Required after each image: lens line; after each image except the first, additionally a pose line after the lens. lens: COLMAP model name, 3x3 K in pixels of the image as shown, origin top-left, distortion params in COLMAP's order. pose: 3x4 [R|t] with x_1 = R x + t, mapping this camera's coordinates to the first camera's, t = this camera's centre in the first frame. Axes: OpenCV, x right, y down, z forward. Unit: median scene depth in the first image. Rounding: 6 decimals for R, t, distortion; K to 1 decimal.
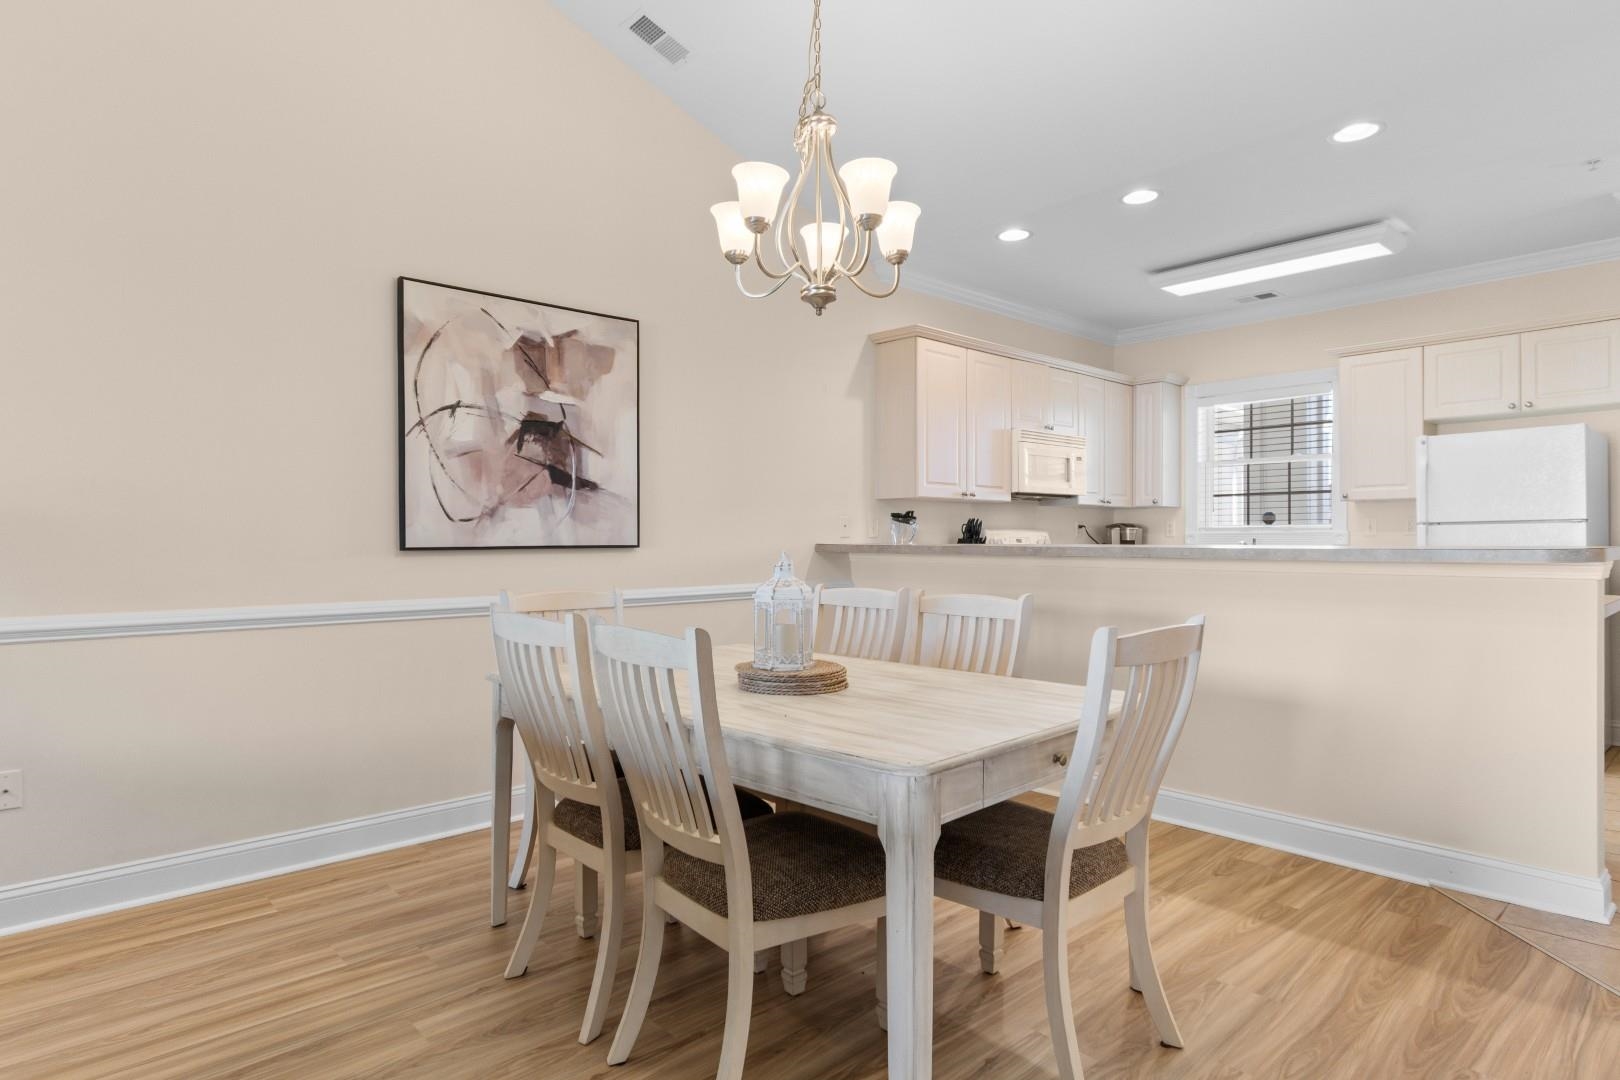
lens RADIAL K [[886.1, 0, 826.6], [0, 886.1, 547.3], [0, 0, 1]] dist [0.011326, -0.002314]
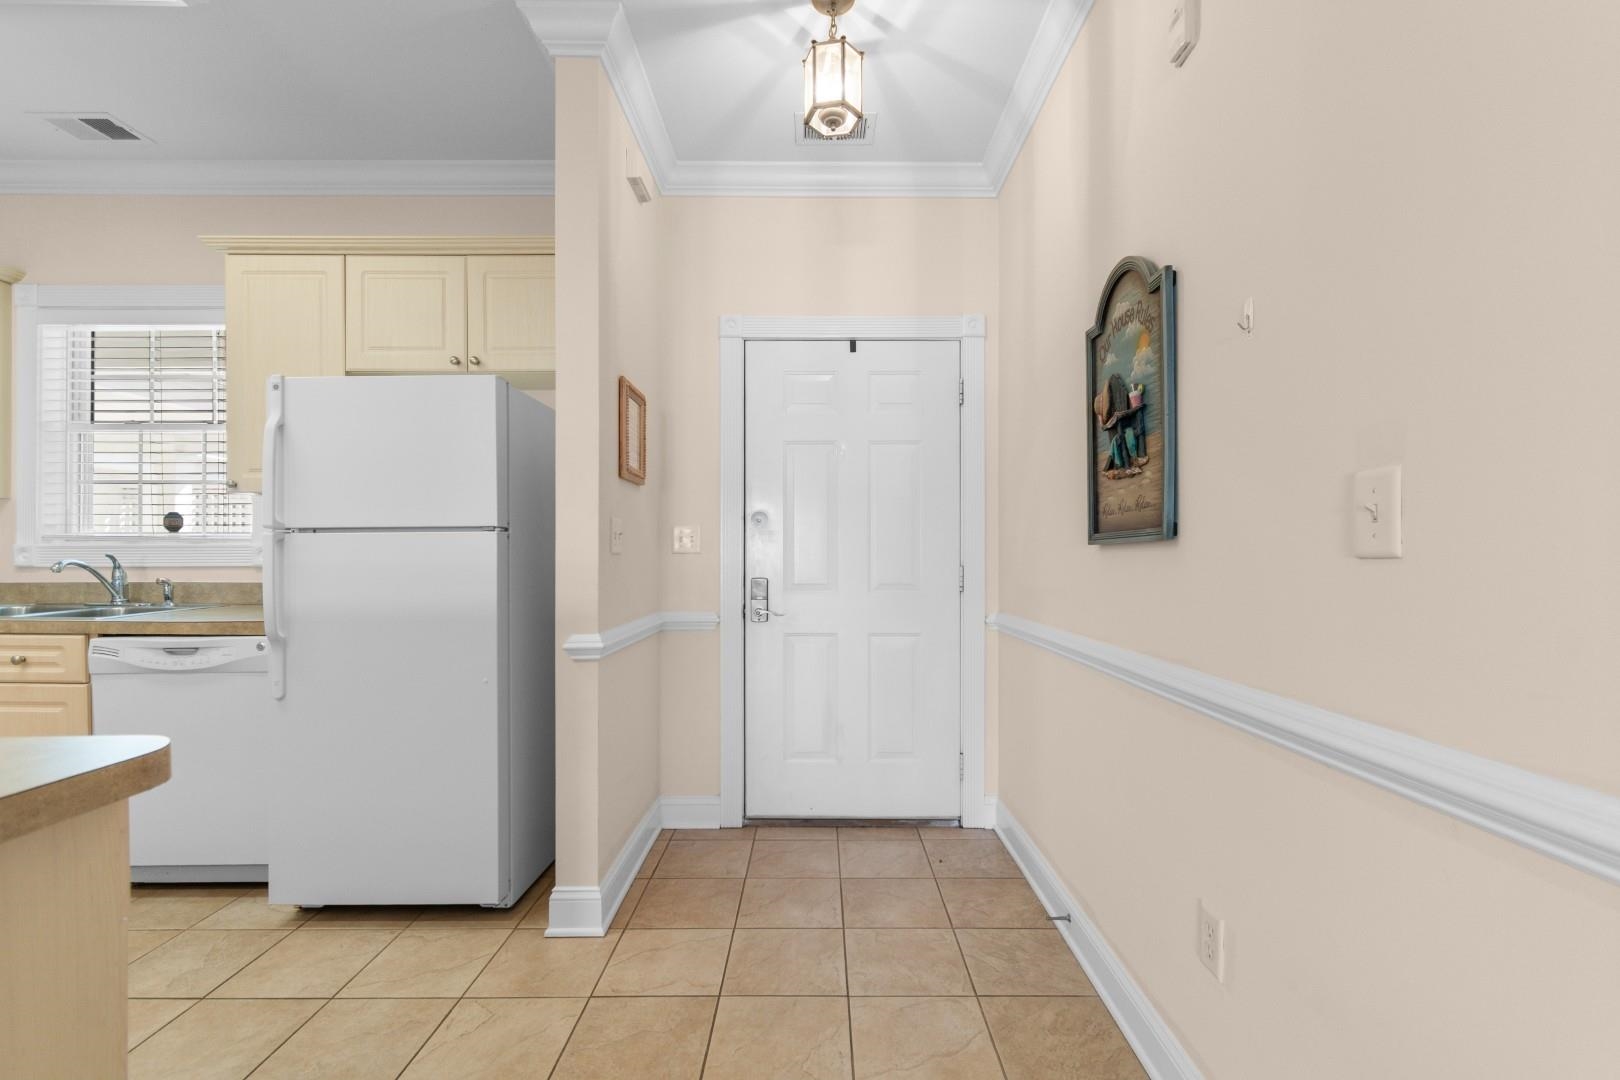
lens RADIAL K [[716.0, 0, 822.7], [0, 716.0, 558.4], [0, 0, 1]] dist [0.009245, -0.003207]
pose [[0.680216, 0.001672, 0.733010, 0.727959], [0.004088, 0.999973, -0.006075, -0.005155], [-0.733000, 0.007129, 0.680191, 0.554516]]
